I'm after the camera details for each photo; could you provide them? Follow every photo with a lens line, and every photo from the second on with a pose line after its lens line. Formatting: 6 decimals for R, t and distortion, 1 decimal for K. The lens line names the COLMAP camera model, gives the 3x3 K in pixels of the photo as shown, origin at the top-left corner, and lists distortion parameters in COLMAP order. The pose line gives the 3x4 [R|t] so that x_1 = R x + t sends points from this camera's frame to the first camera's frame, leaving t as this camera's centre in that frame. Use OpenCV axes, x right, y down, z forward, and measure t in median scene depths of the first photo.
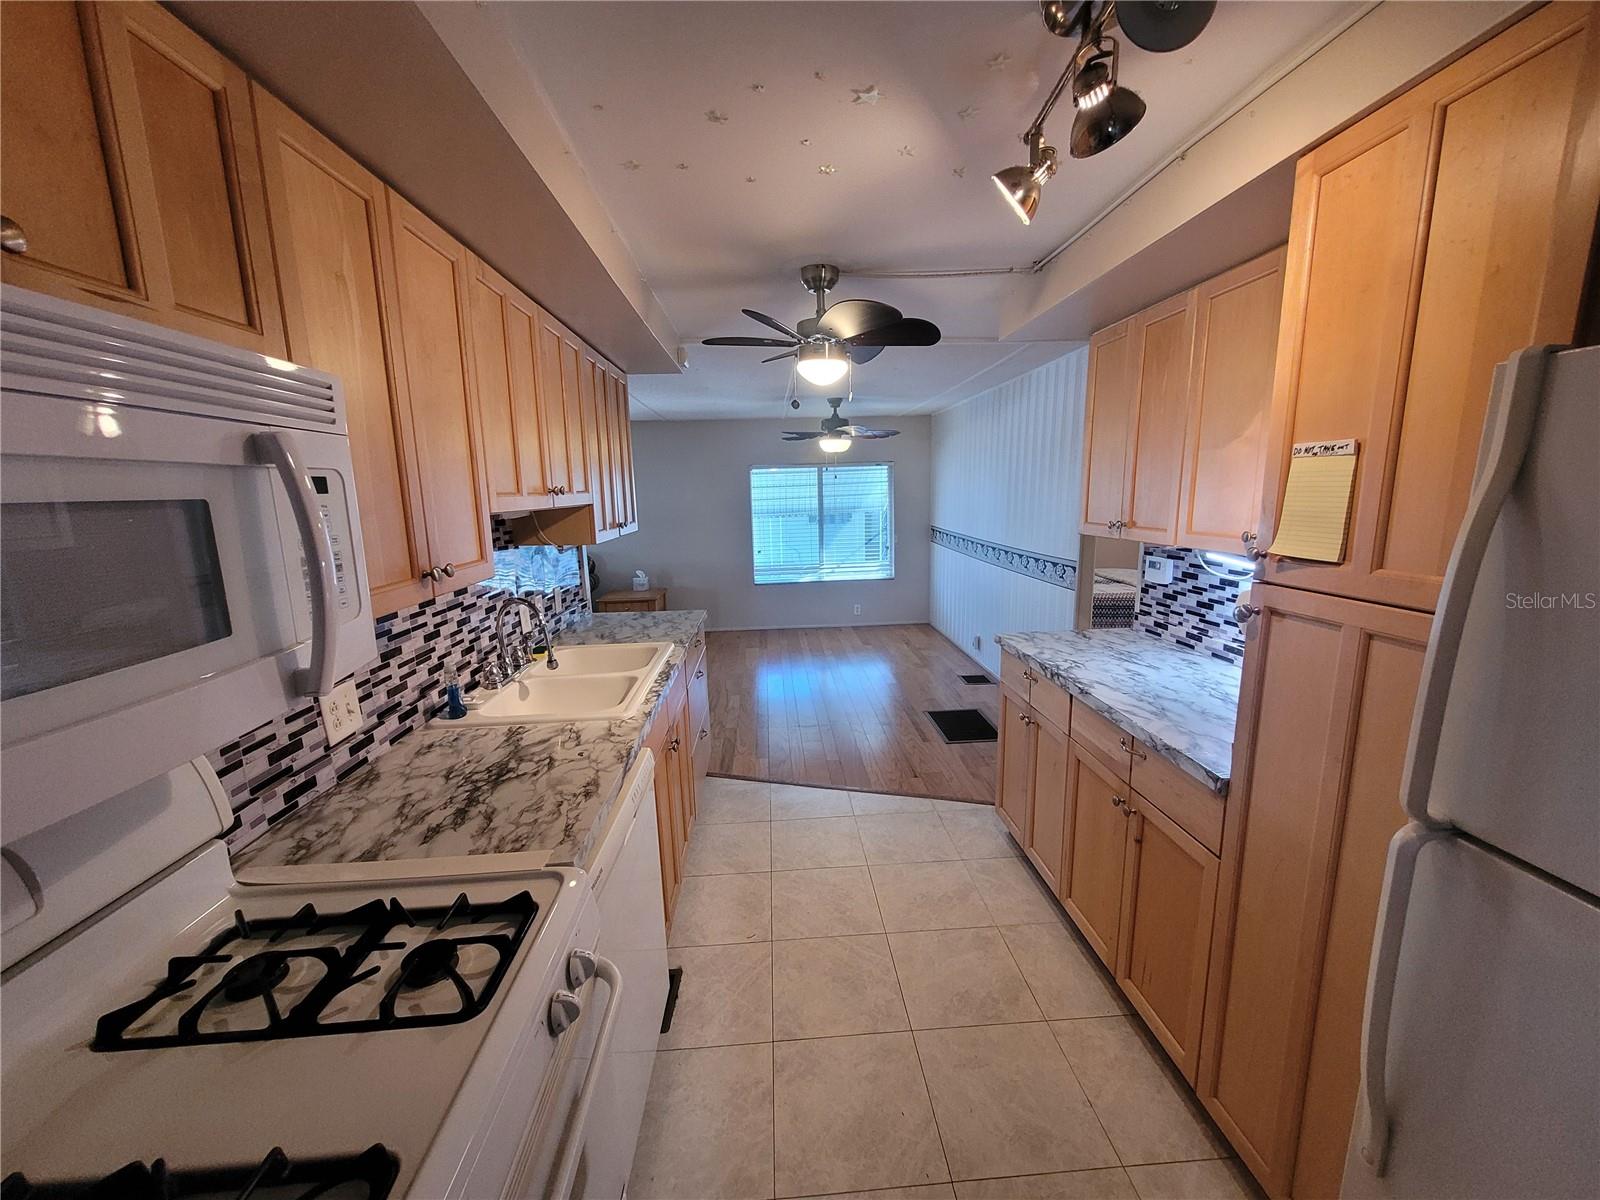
lens RADIAL K [[630.6, 0, 809.3], [0, 630.6, 601.8], [0, 0, 1]] dist [-0.002496, -0.000196]
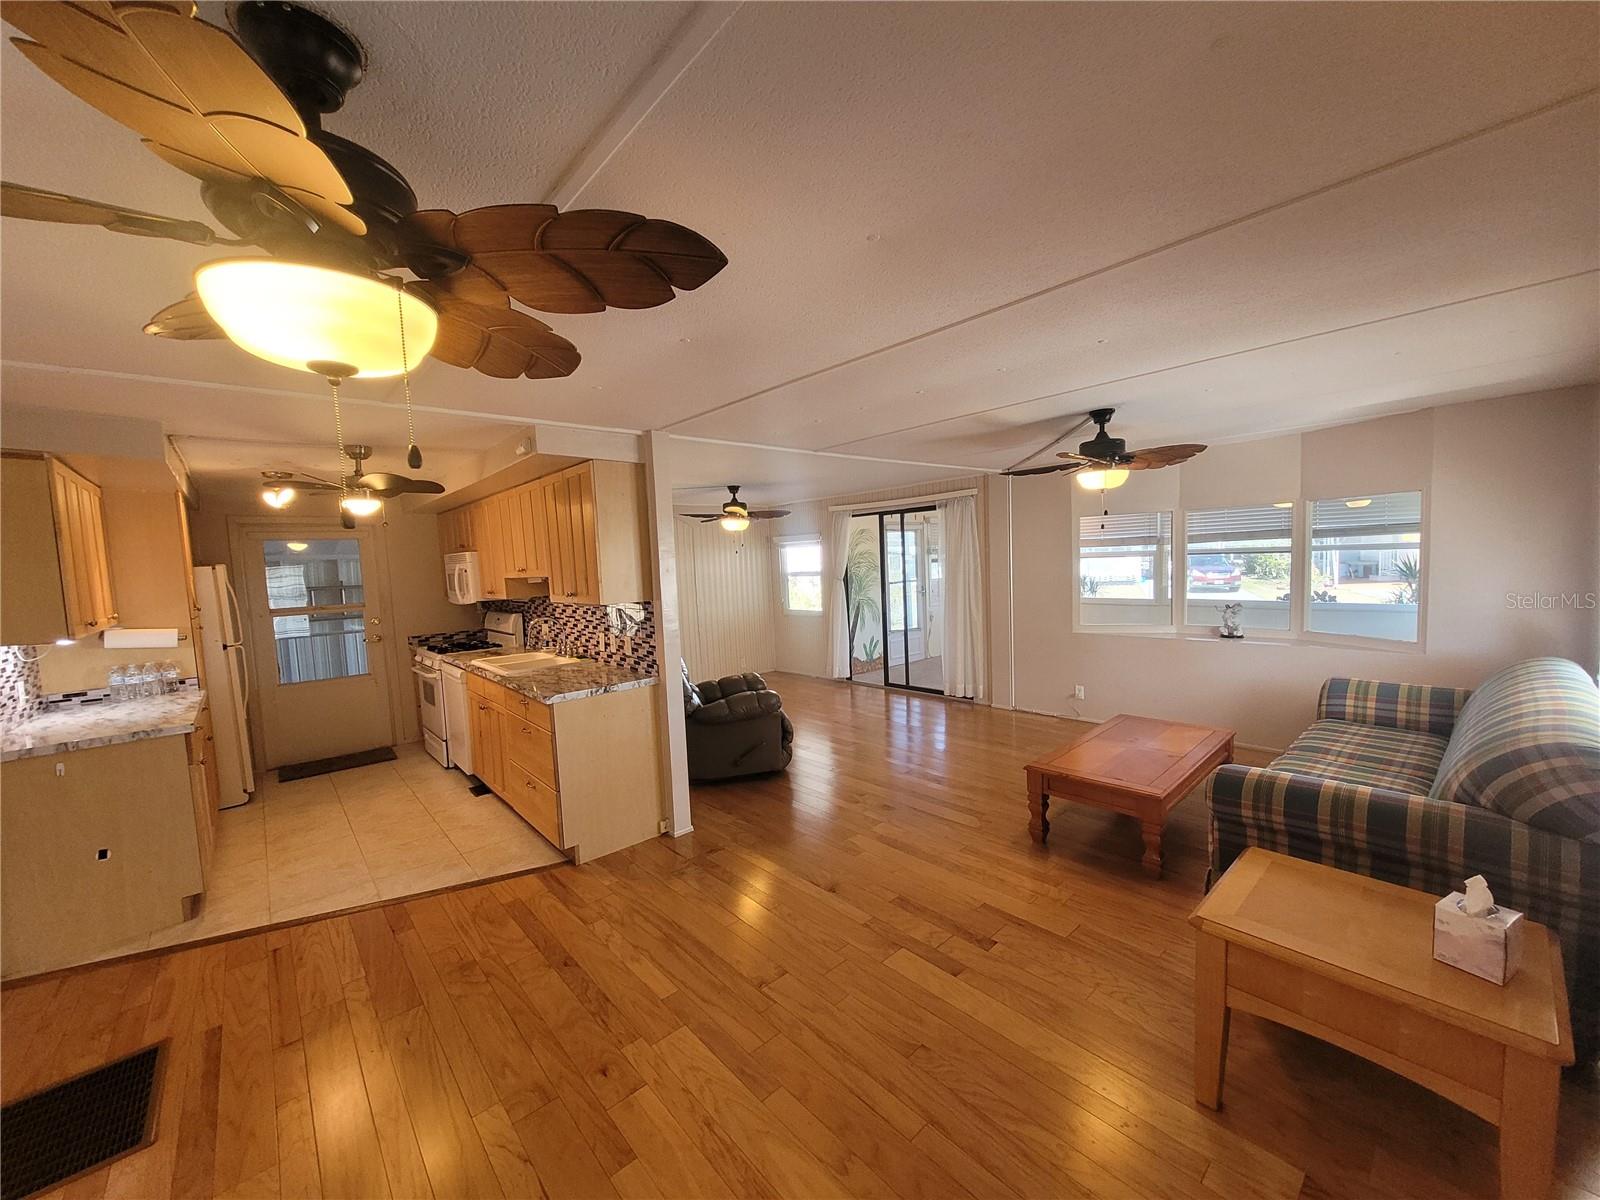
lens RADIAL K [[624.3, 0, 811.5], [0, 624.3, 604.4], [0, 0, 1]] dist [0.003142, 0.000401]
pose [[-0.783474, 0.101872, -0.613017, 0.113913], [-0.048668, 0.973383, 0.223959, -0.479299], [0.619515, 0.205301, -0.757662, 2.656904]]
